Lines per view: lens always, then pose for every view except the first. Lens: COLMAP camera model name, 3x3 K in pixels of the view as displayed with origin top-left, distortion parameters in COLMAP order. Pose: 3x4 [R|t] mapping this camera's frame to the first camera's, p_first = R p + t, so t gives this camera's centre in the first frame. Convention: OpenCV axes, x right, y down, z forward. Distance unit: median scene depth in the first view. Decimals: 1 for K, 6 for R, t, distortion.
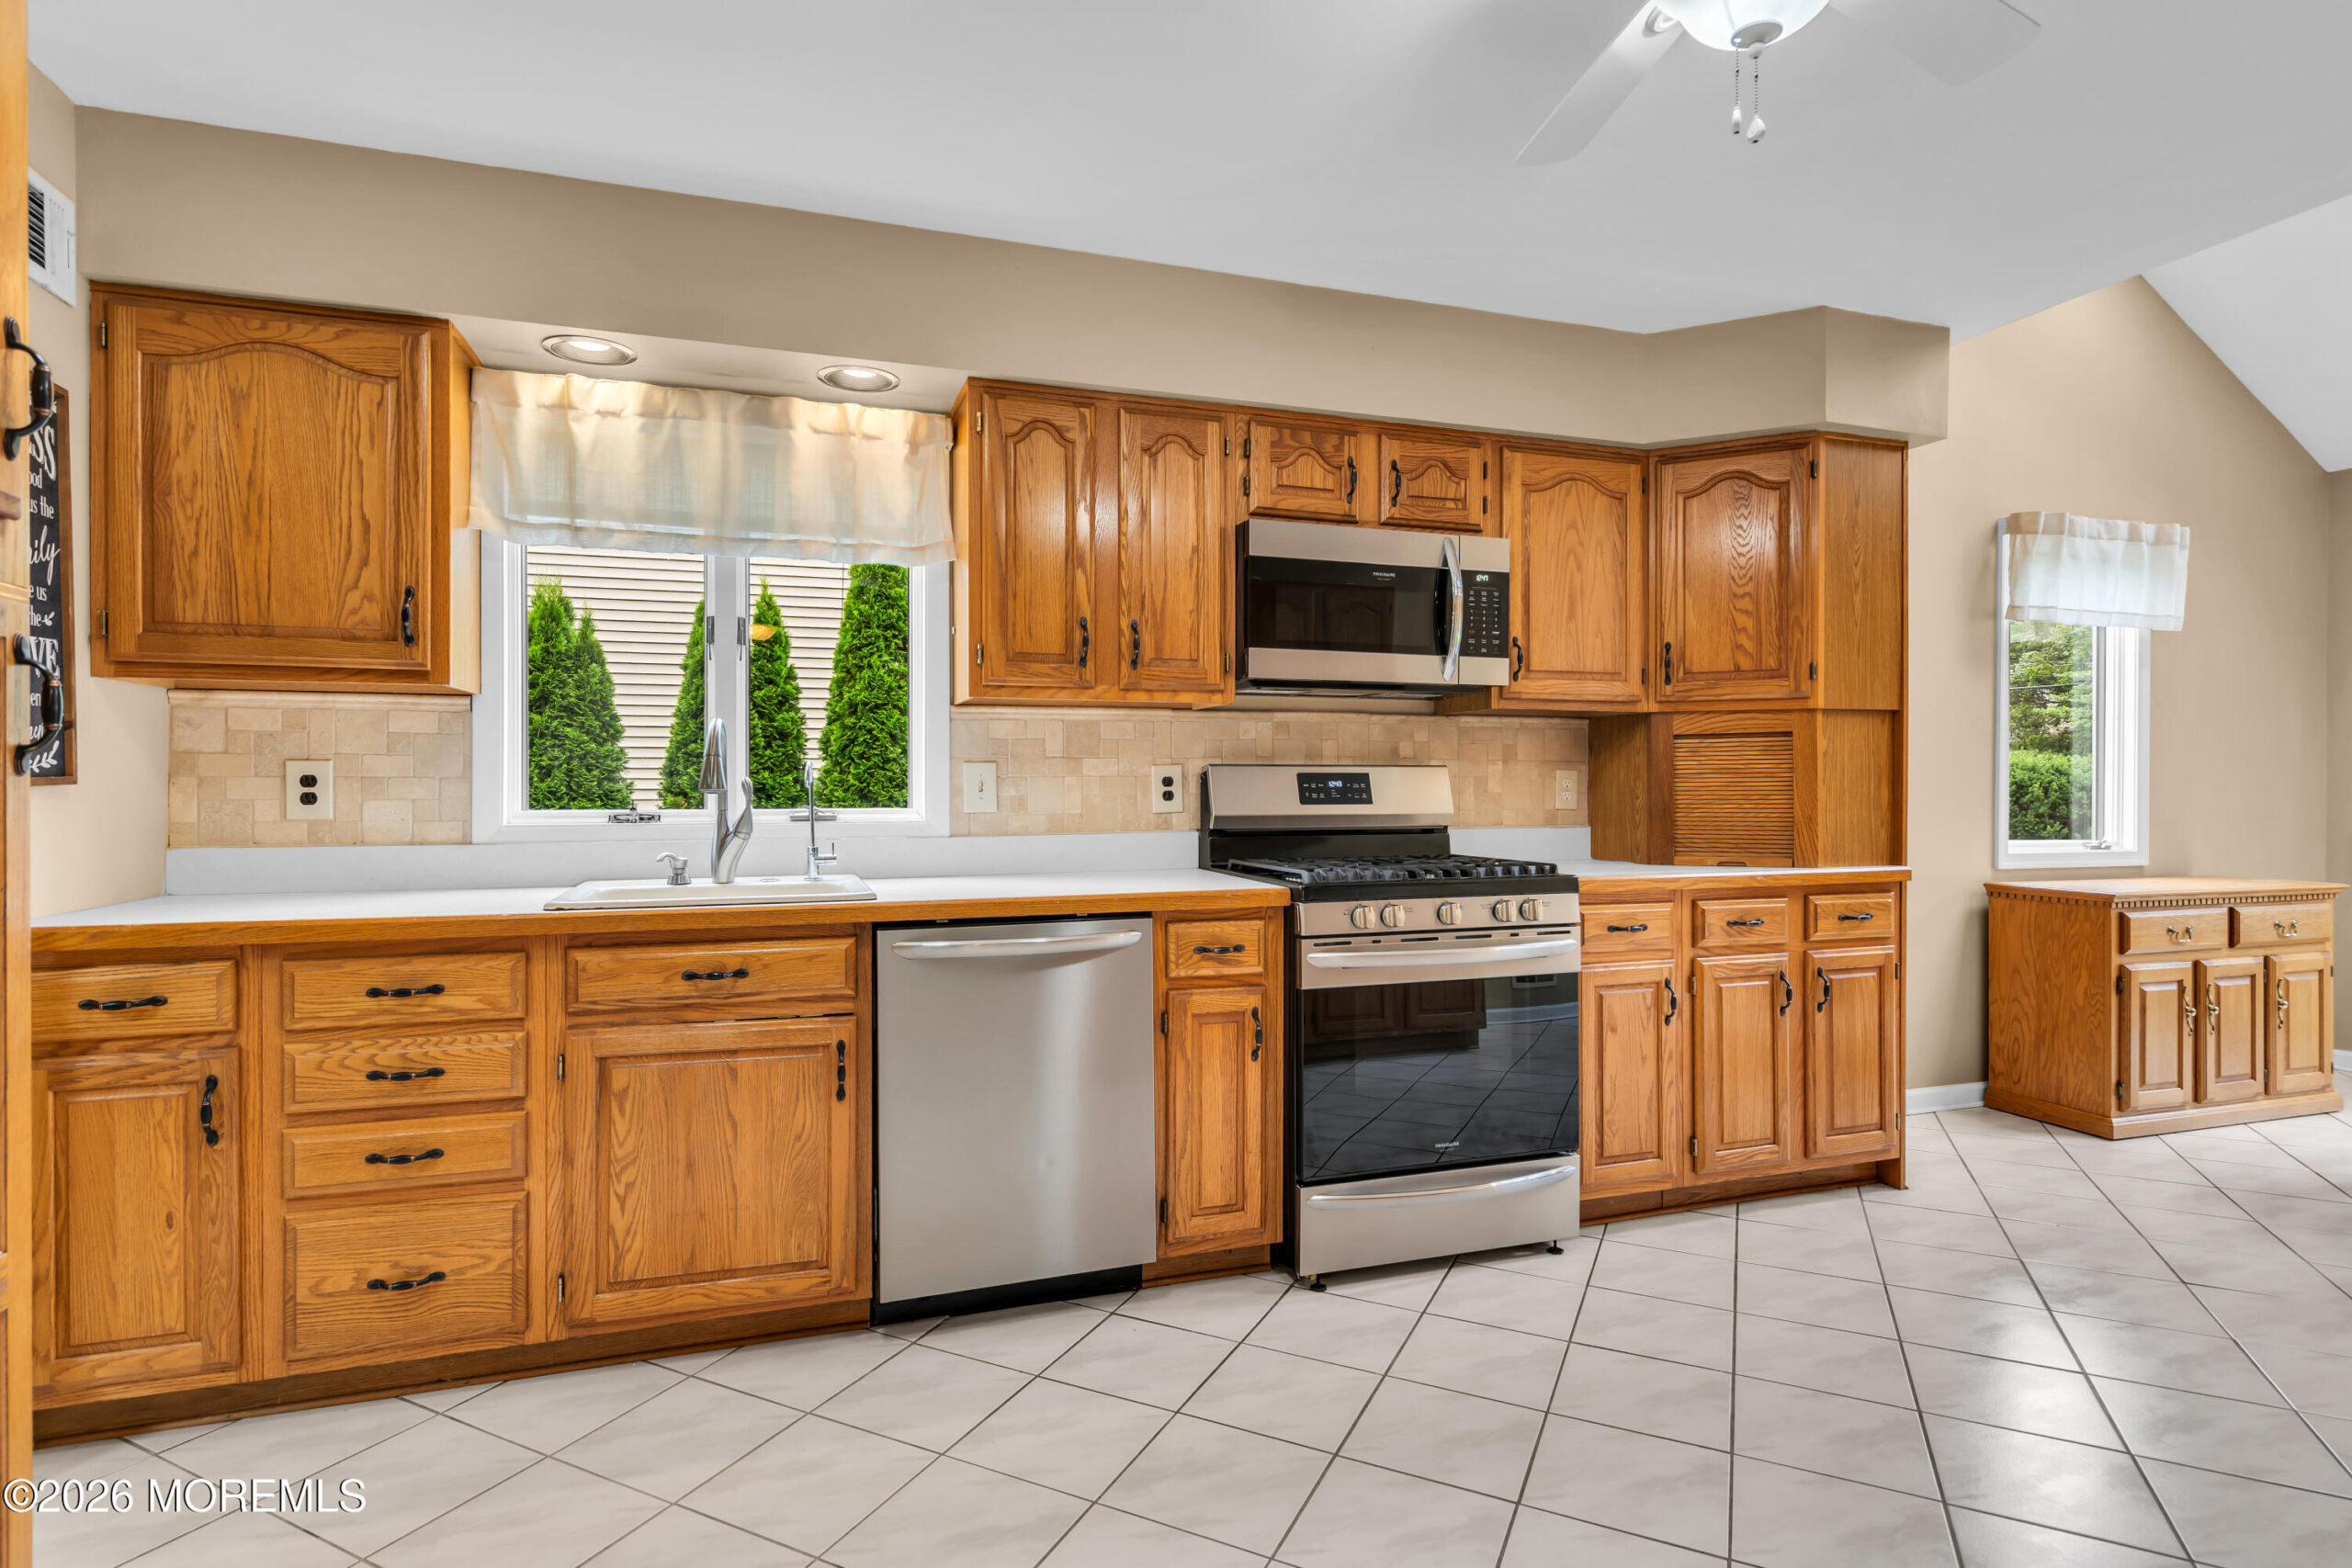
lens RADIAL K [[1155.0, 0, 1170.2], [0, 1155.0, 779.0], [0, 0, 1]] dist [-0.001089, 0.000532]
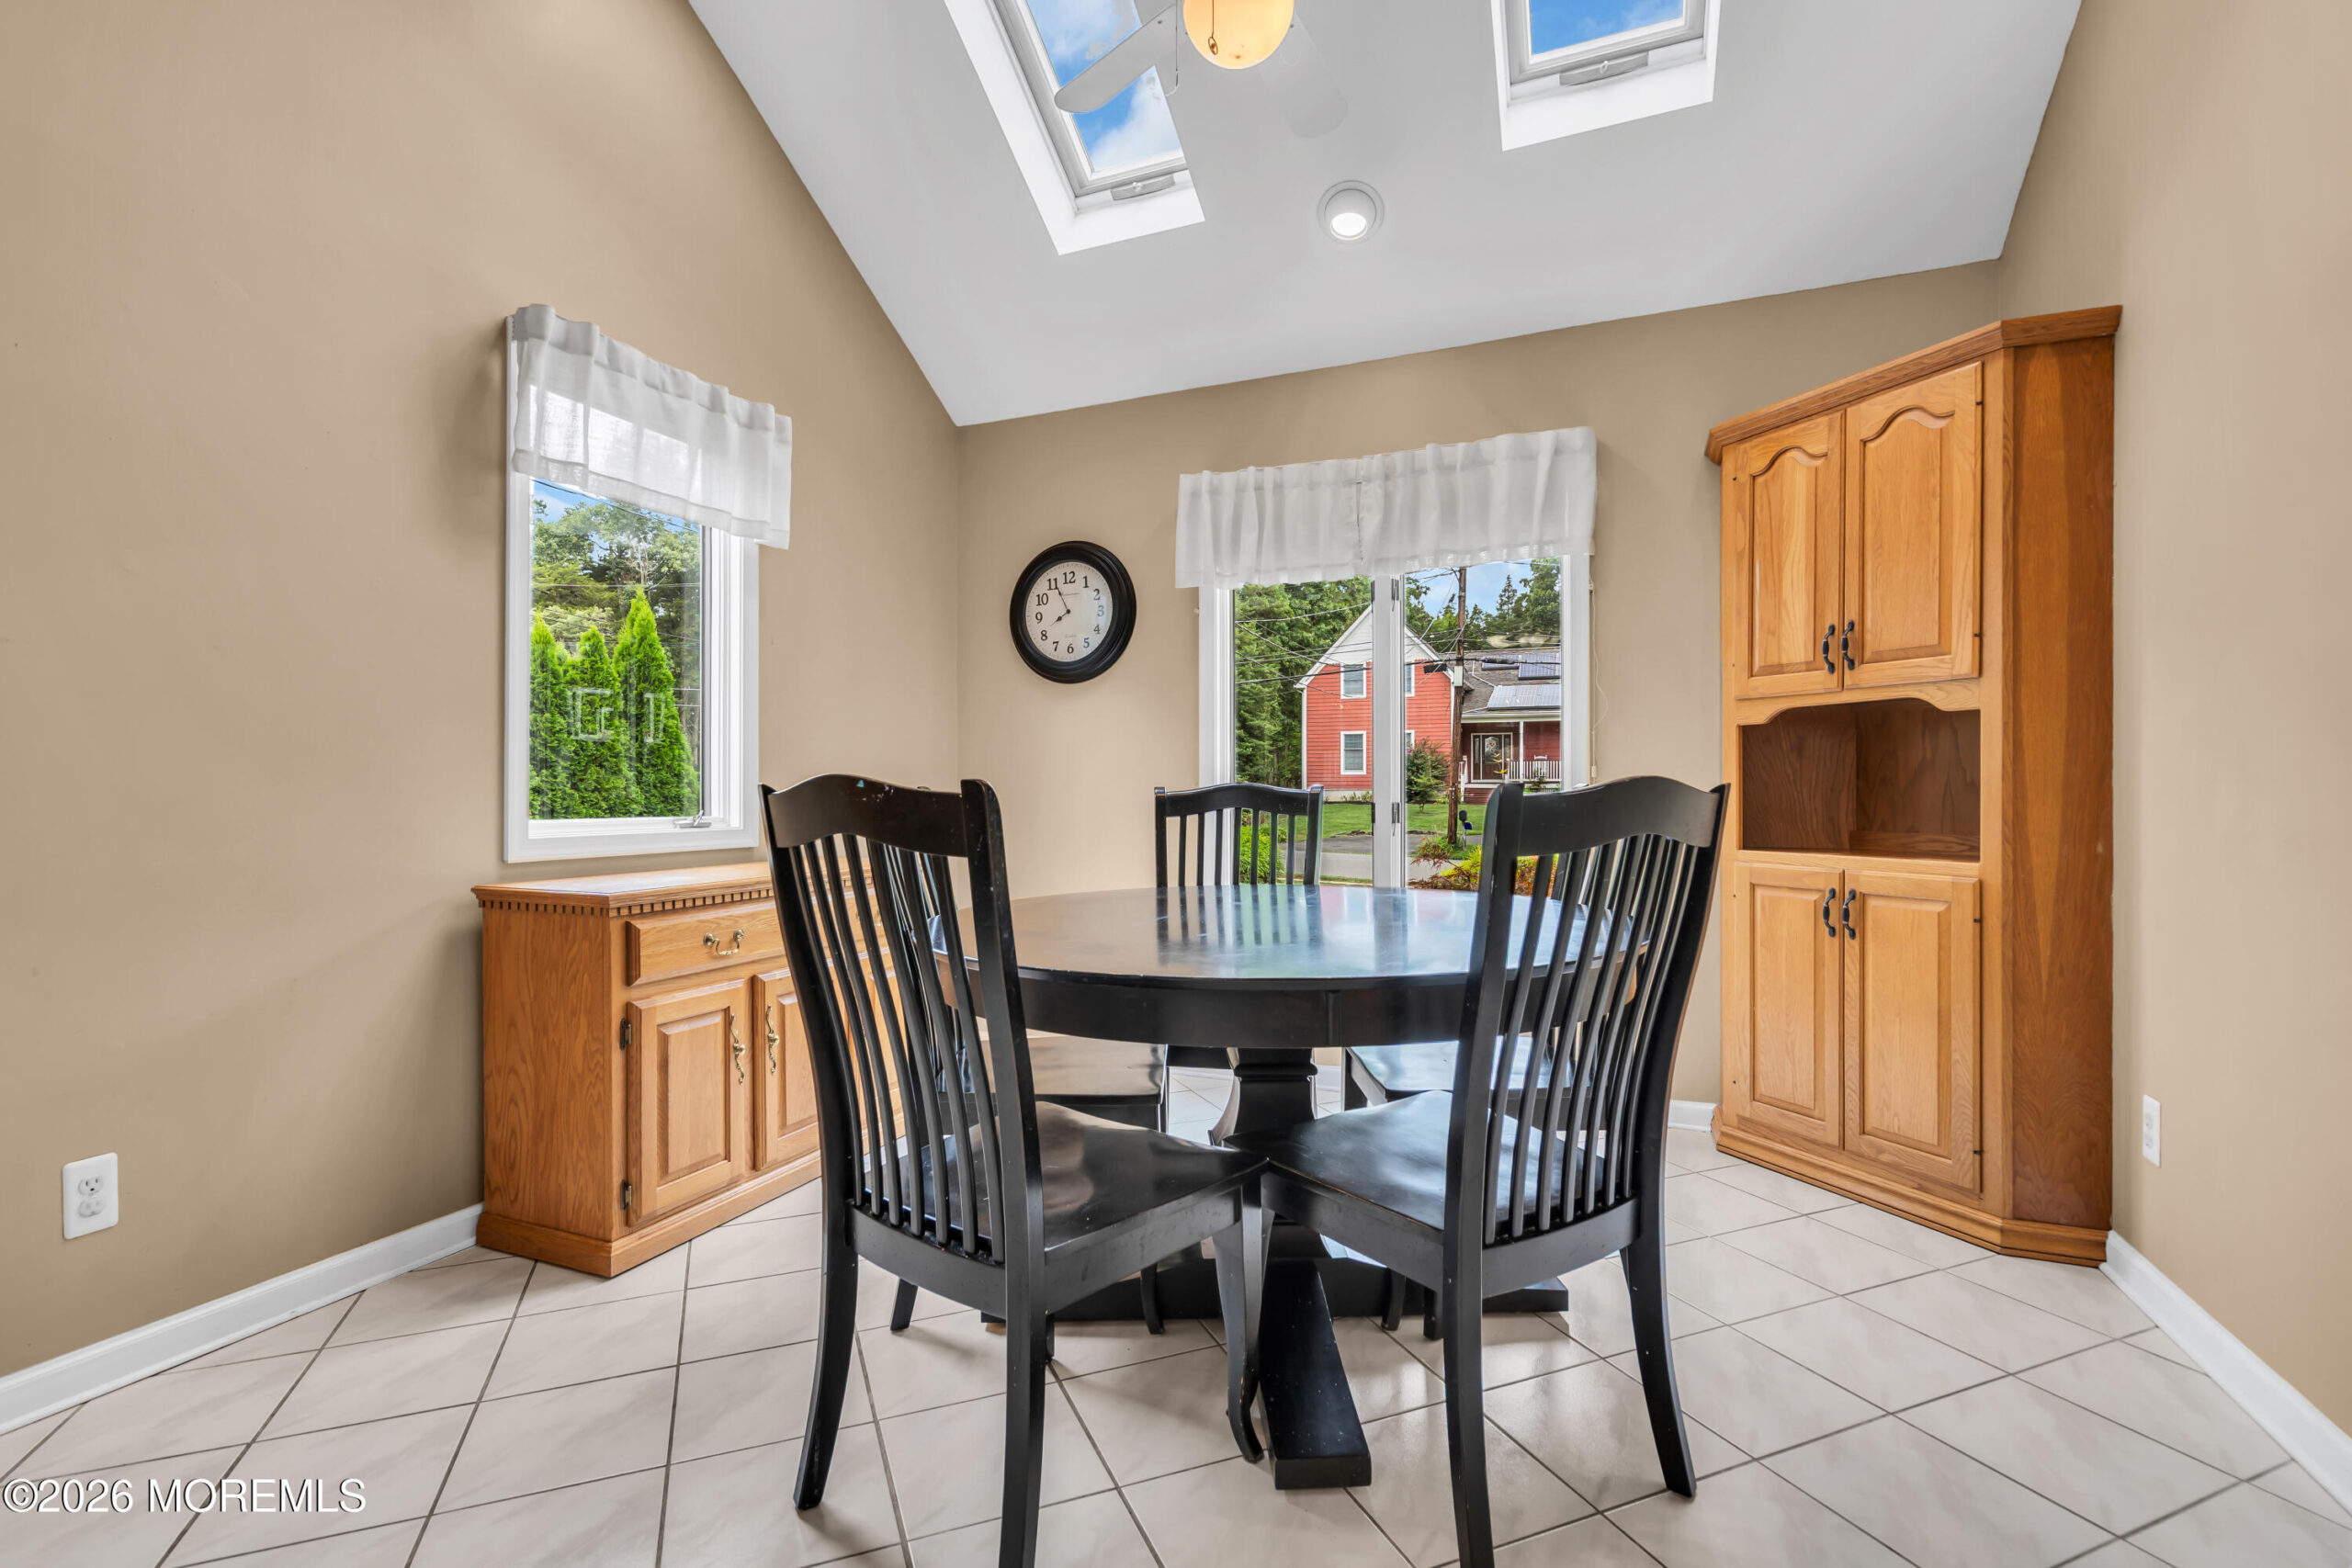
lens RADIAL K [[1077.4, 0, 1158.7], [0, 1077.4, 790.2], [0, 0, 1]] dist [-0.001365, 0.000351]
pose [[0.652041, -0.004438, 0.758170, 0.540790], [0.002905, 0.999990, 0.003355, 0.039063], [-0.758178, 0.000015, 0.652048, 0.364288]]
